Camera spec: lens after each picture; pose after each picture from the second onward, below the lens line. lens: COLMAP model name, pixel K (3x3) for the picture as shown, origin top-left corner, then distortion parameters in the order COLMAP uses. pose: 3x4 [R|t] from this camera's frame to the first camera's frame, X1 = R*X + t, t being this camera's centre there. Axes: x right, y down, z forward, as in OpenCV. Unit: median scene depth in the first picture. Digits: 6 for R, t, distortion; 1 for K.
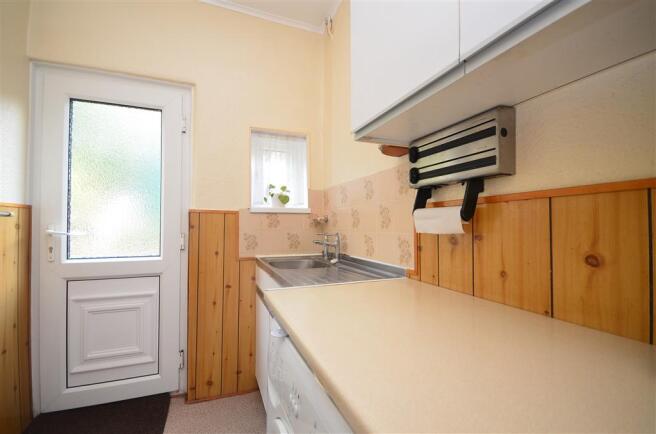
lens RADIAL K [[290.9, 0, 332.1], [0, 290.9, 220.8], [0, 0, 1]] dist [-0.007710, -0.000504]
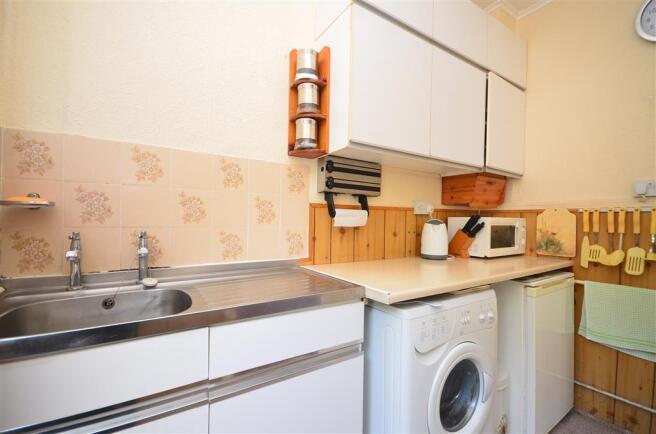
lens RADIAL K [[290.9, 0, 332.2], [0, 290.9, 216.6], [0, 0, 1]] dist [-0.007710, -0.000504]
pose [[-0.184404, -0.004582, 0.982840, -1.026266], [-0.036860, 0.999318, -0.002257, -0.000848], [-0.982159, -0.036643, -0.184447, 1.254761]]
